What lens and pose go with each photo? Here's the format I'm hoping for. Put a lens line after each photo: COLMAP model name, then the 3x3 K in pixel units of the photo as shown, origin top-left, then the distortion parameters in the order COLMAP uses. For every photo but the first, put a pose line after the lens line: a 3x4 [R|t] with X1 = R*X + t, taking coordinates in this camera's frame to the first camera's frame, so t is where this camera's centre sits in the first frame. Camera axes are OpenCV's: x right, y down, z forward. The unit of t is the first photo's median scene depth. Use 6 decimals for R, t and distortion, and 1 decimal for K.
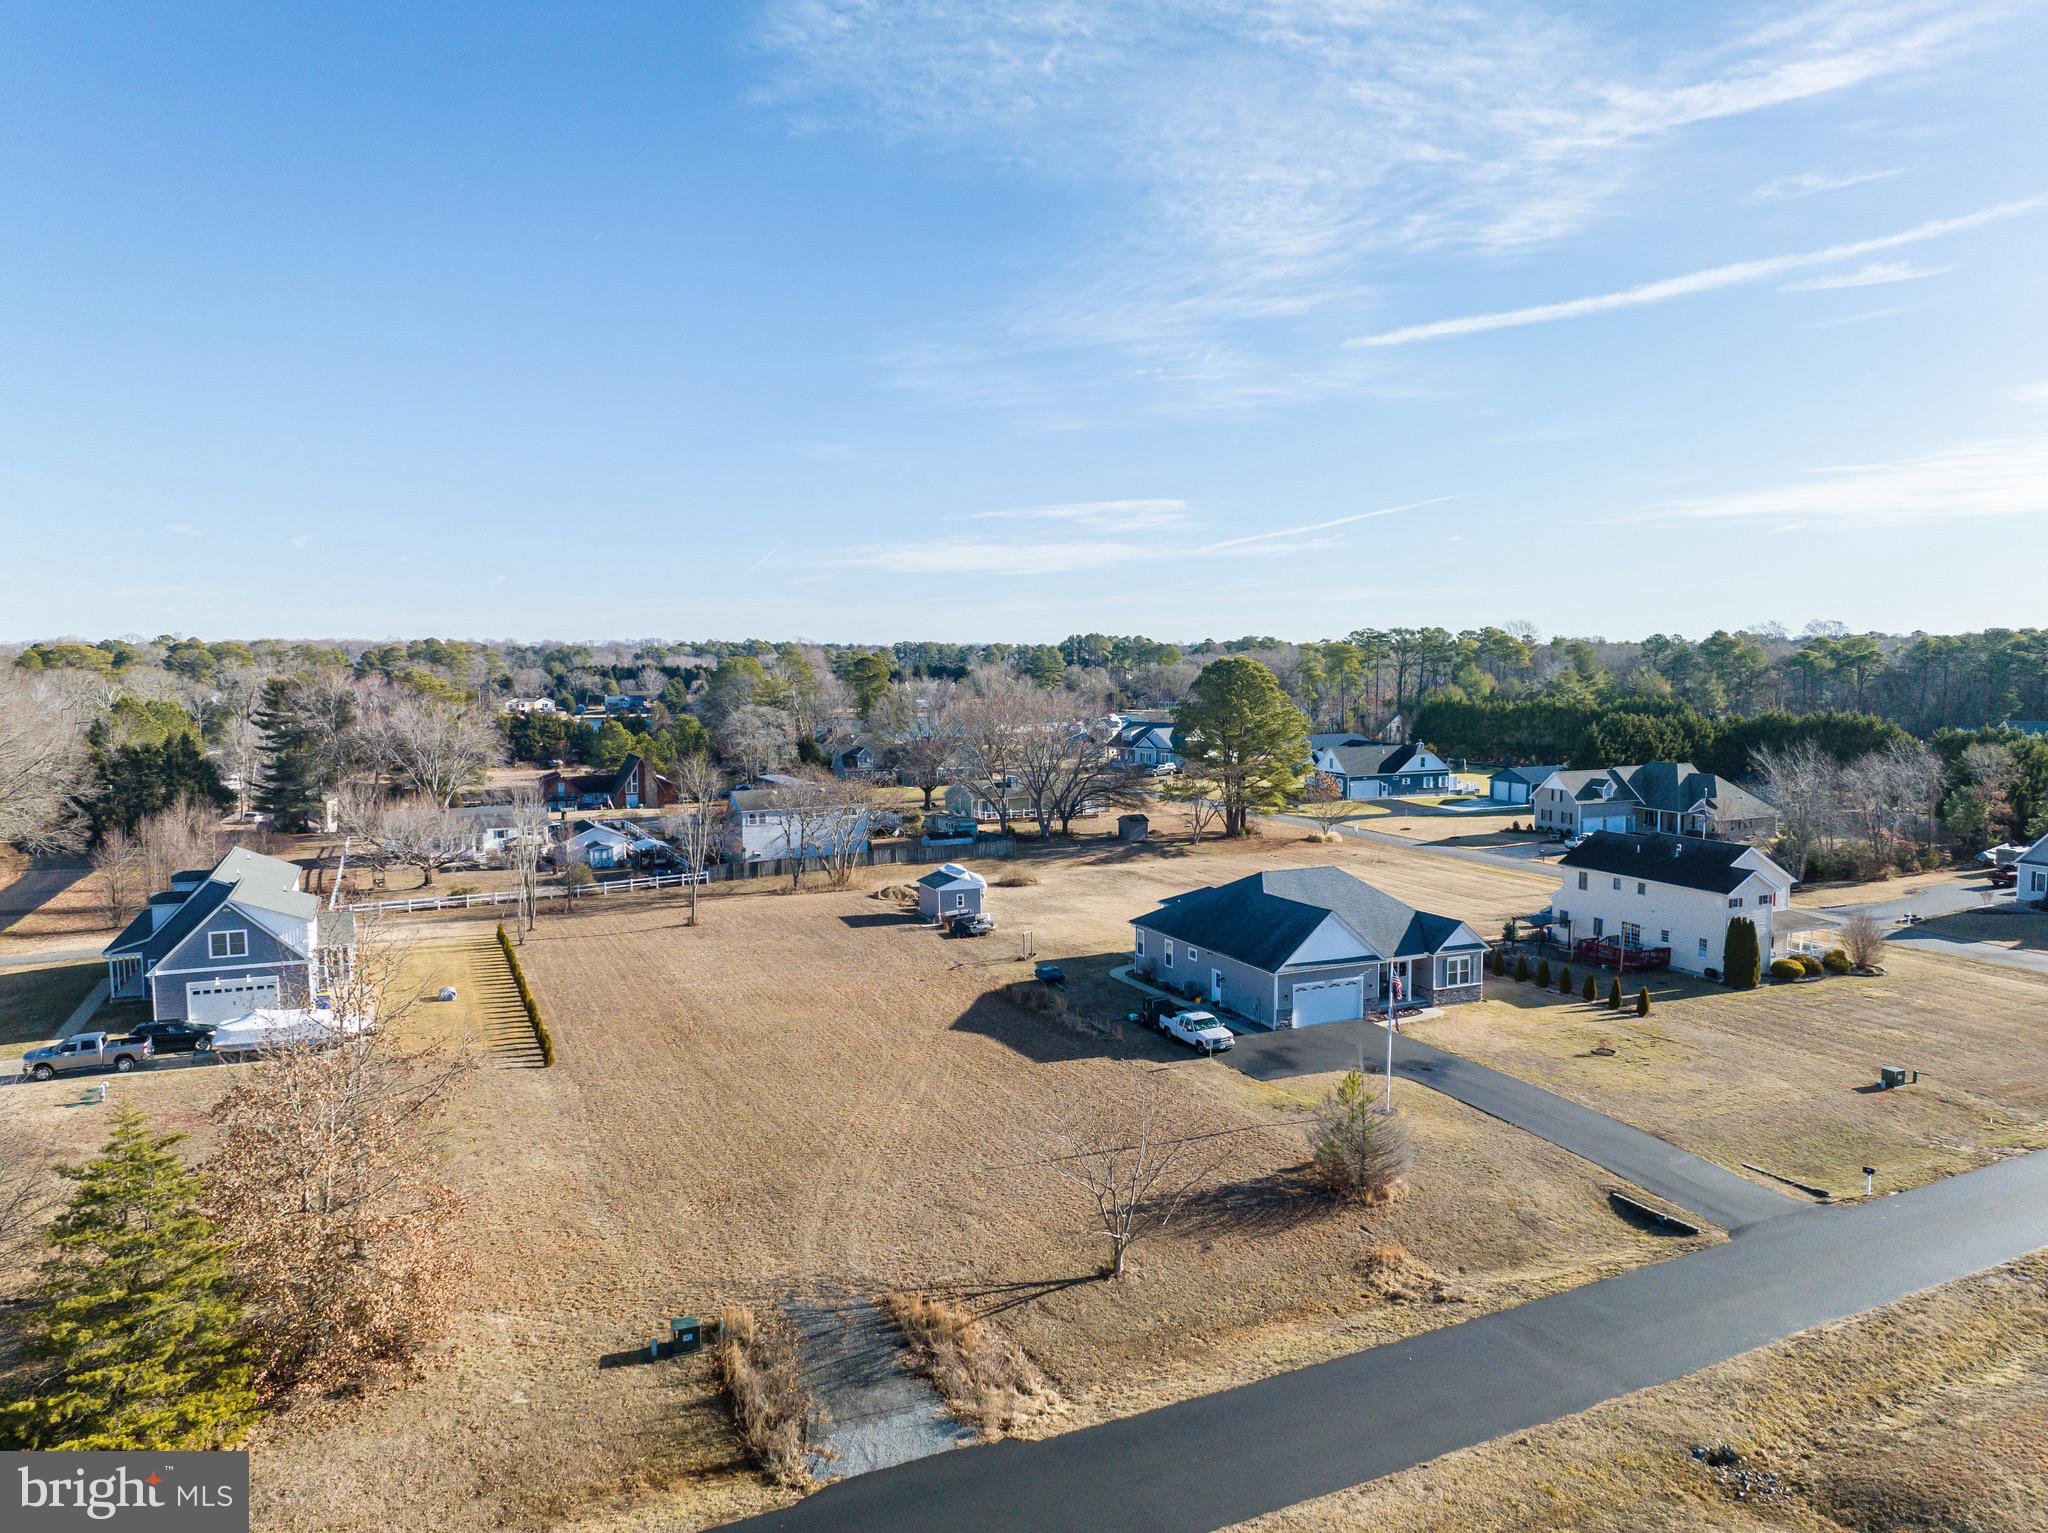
lens RADIAL K [[1443.2, 0, 1028.3], [0, 1443.2, 763.3], [0, 0, 1]] dist [-0.037192, 0.001544]
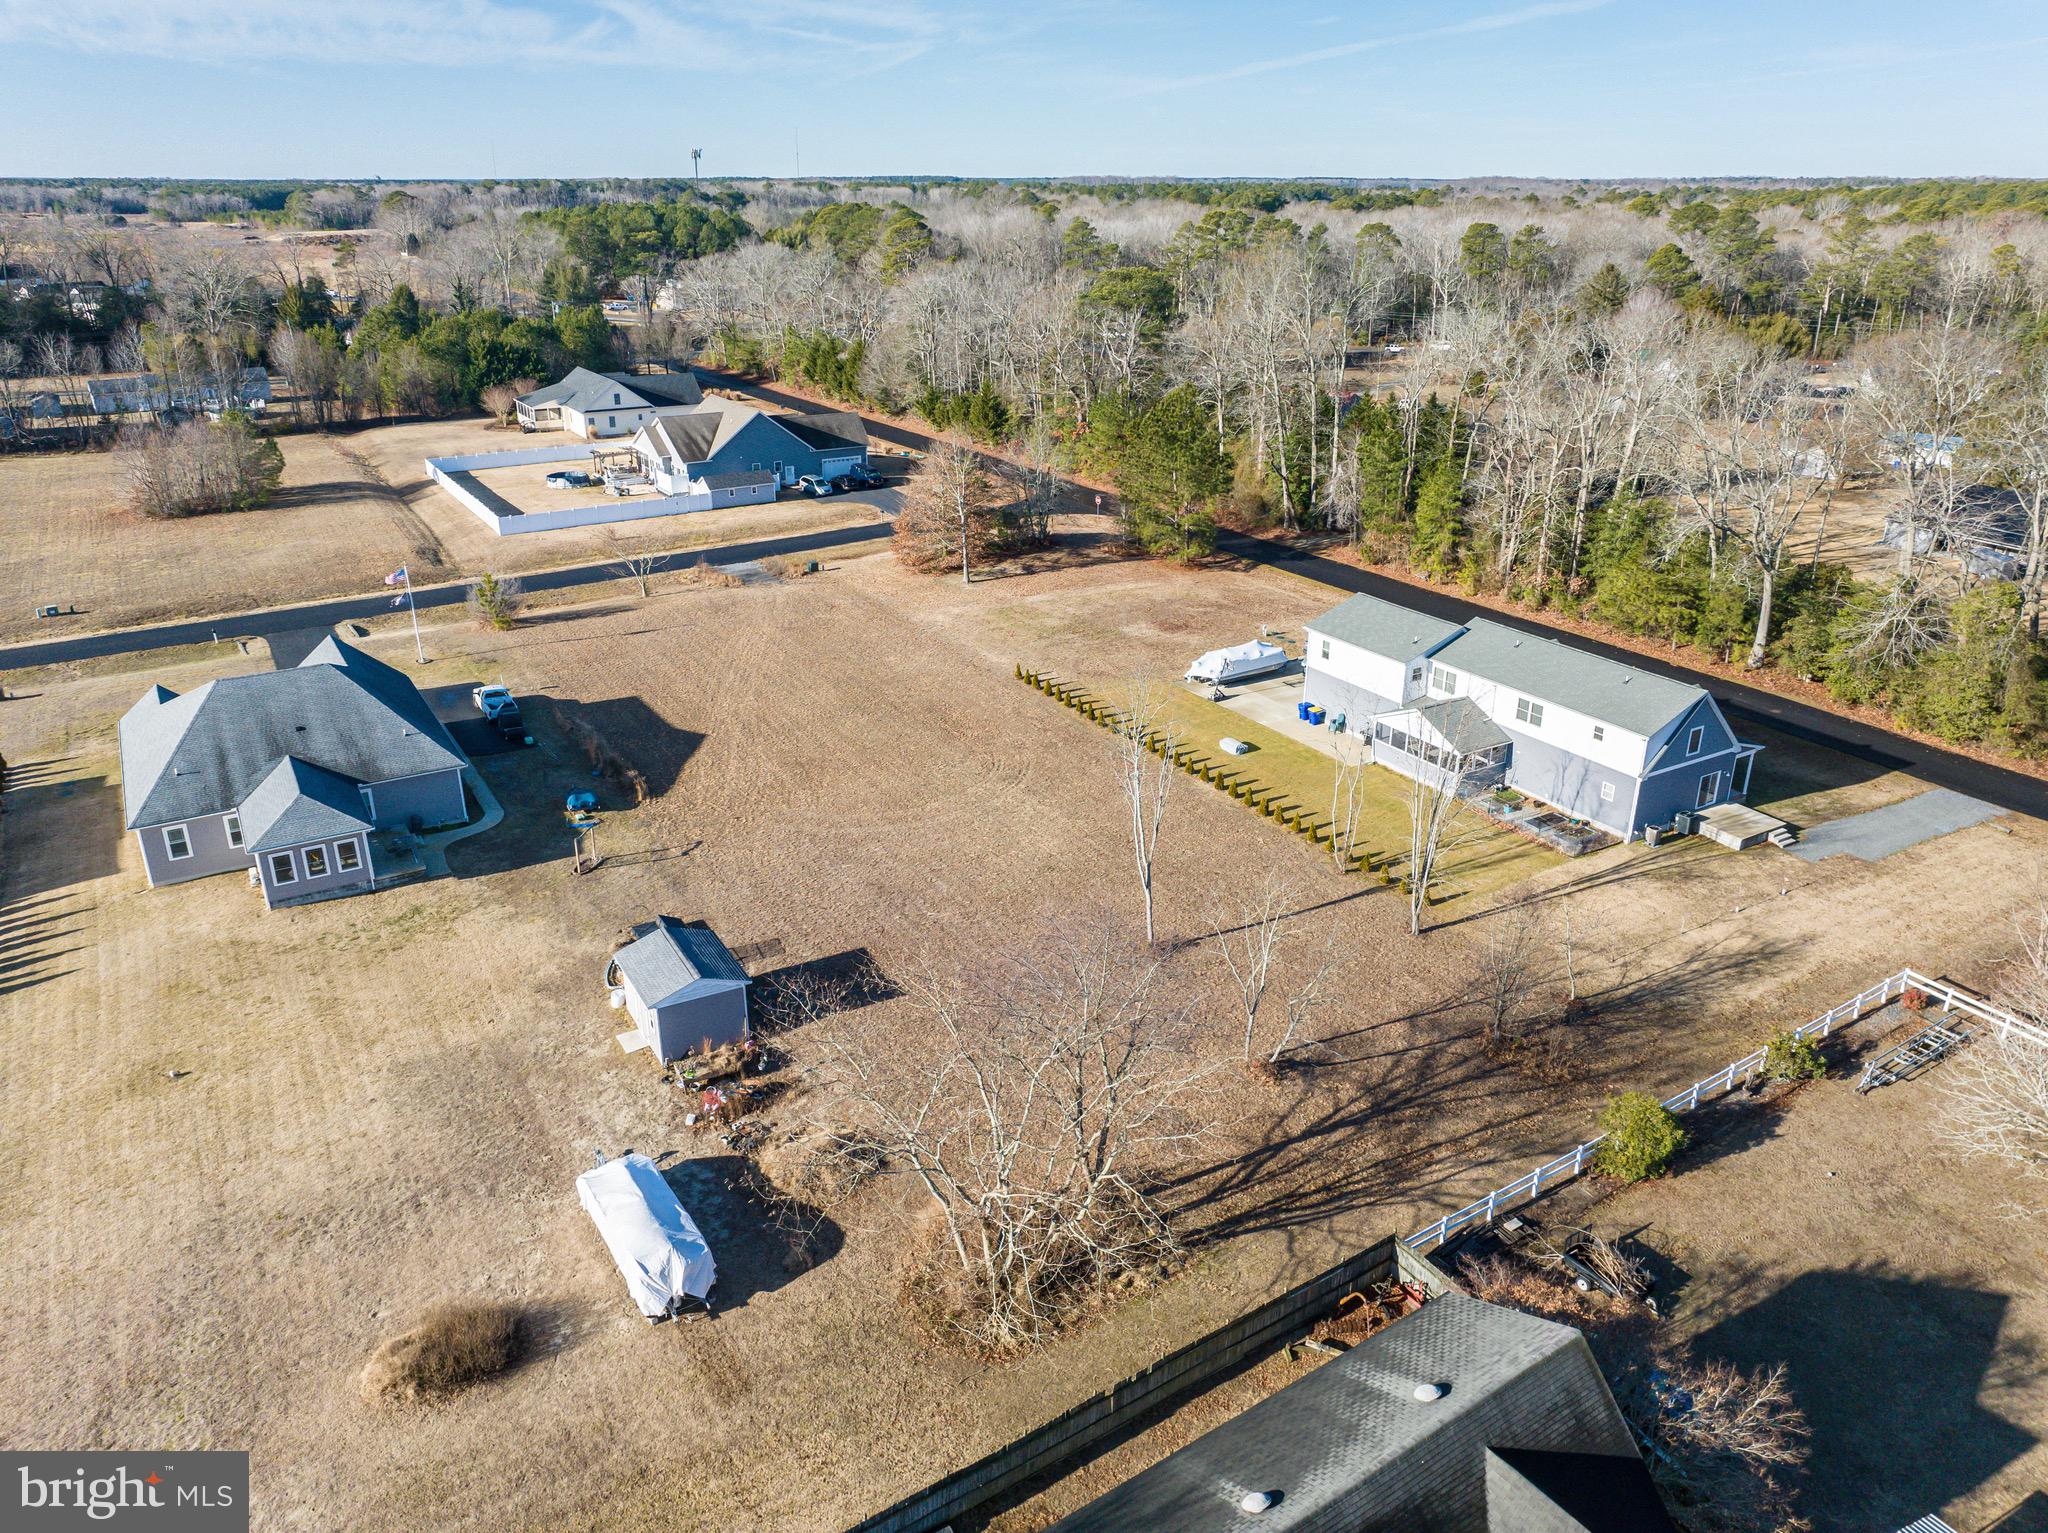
lens RADIAL K [[1436.8, 0, 1015.3], [0, 1436.8, 765.7], [0, 0, 1]] dist [-0.005553, -0.007020]
pose [[-0.992903, 0.050017, -0.107900, -0.168641], [-0.004120, 0.892253, 0.451518, -0.286883], [0.118858, 0.448758, -0.885714, 2.017471]]
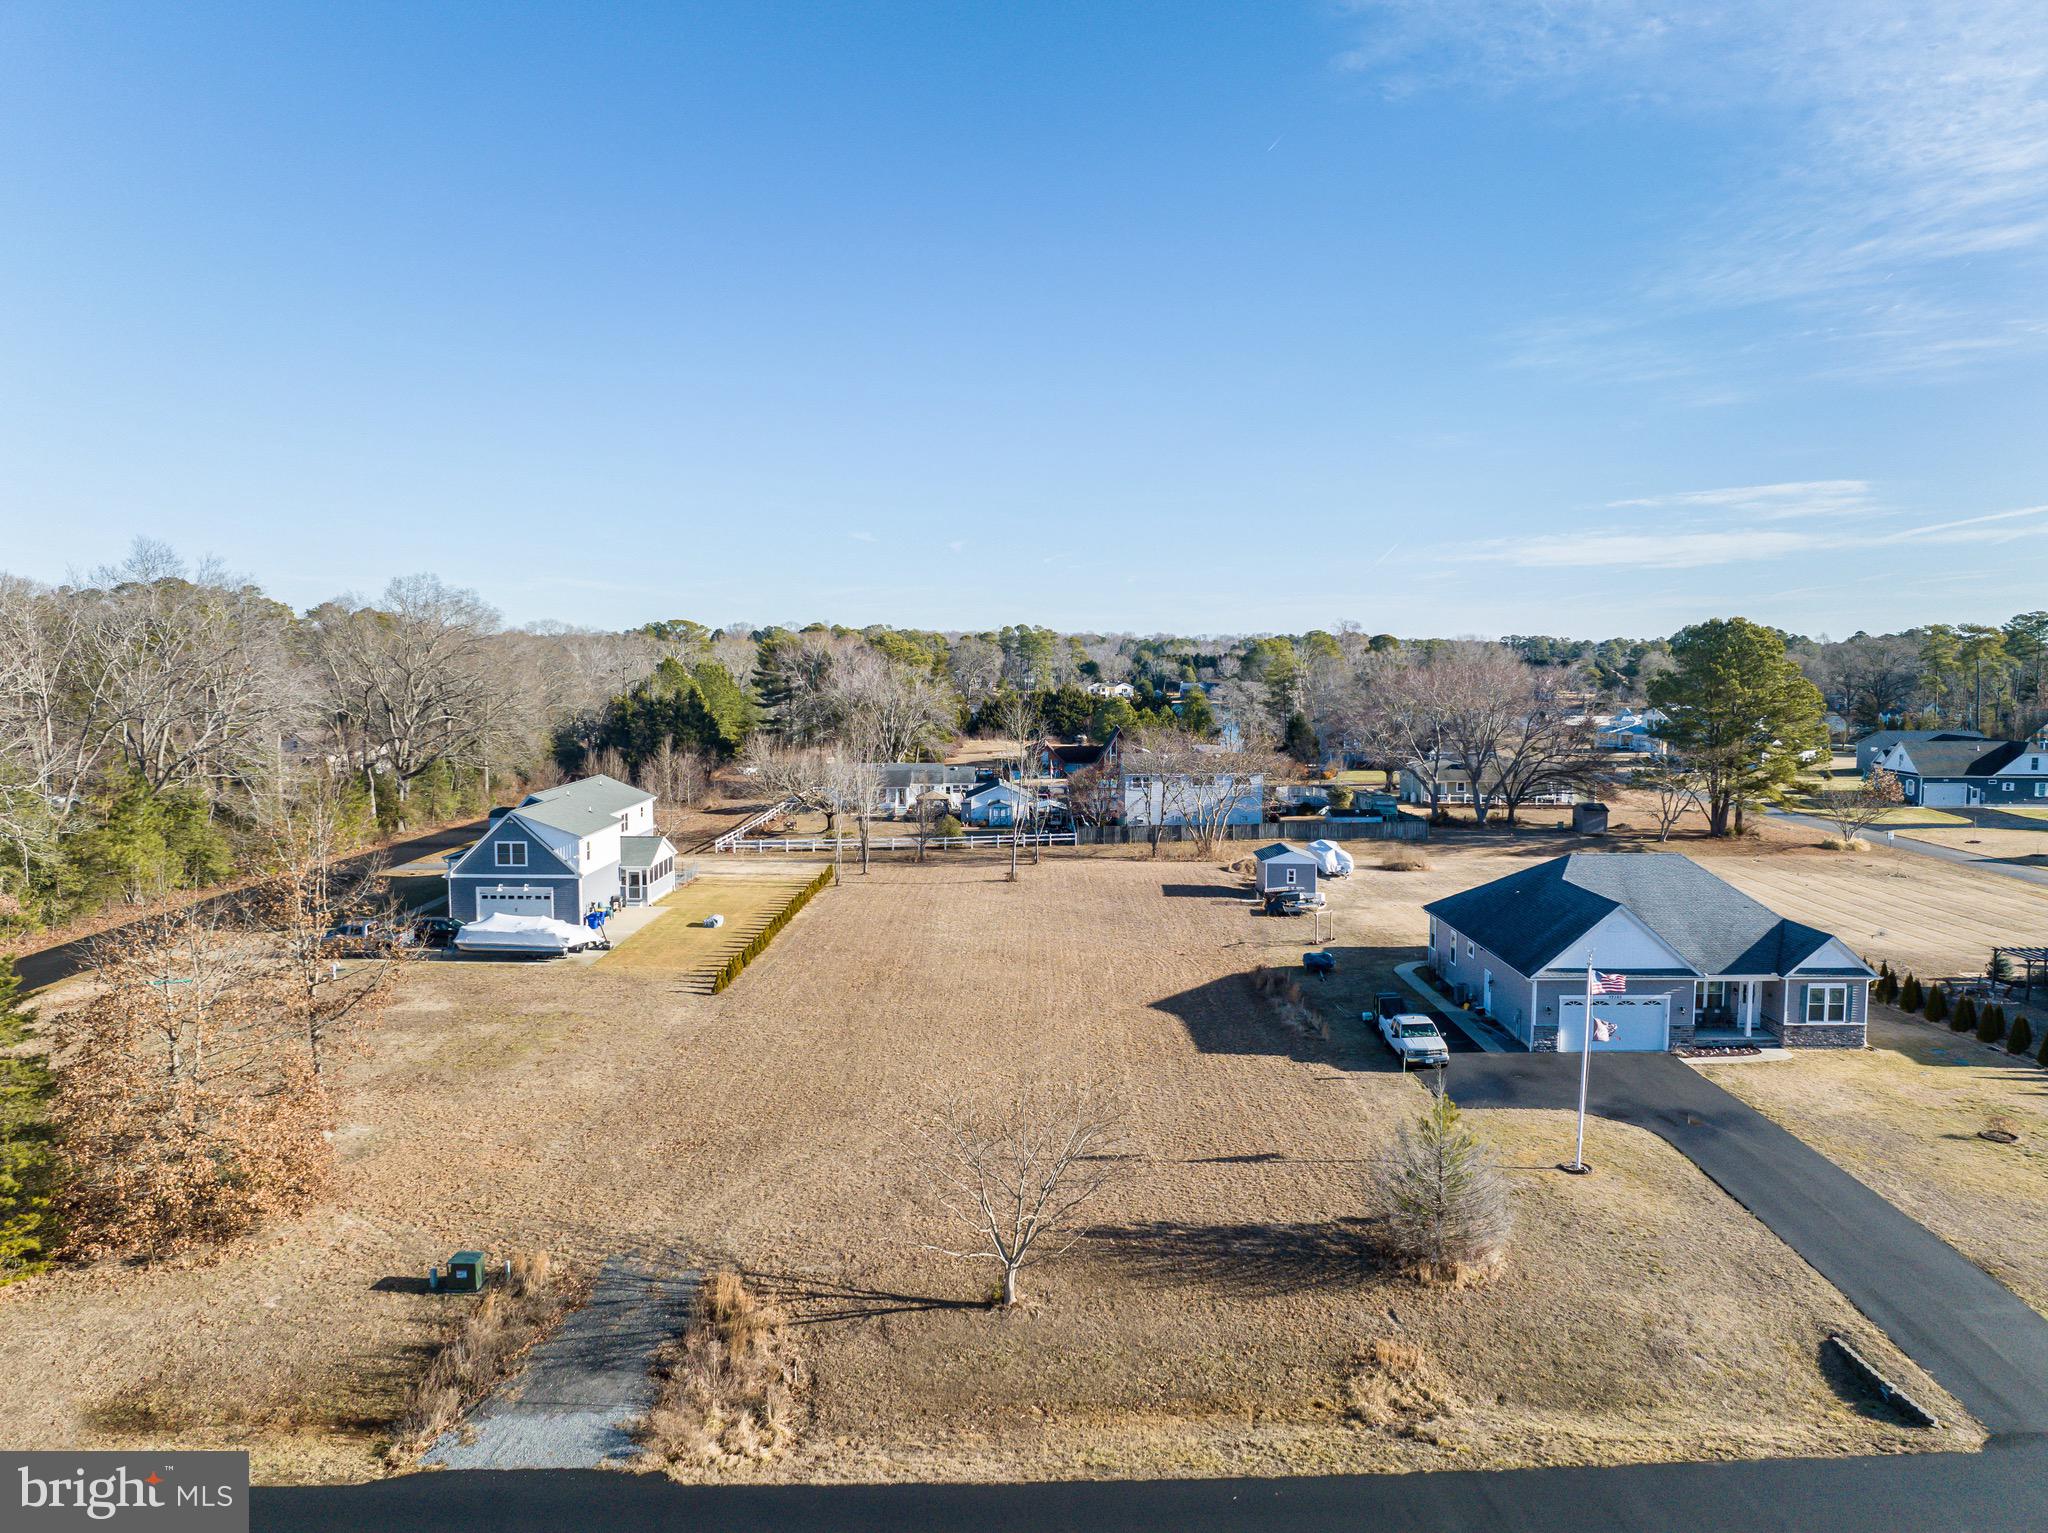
lens RADIAL K [[1443.2, 0, 1028.3], [0, 1443.2, 763.3], [0, 0, 1]] dist [-0.037192, 0.001544]
pose [[0.910643, 0.040618, -0.411193, 0.232596], [-0.039910, 0.999150, 0.010311, 0.032679], [0.411262, 0.007022, 0.911490, 0.179513]]
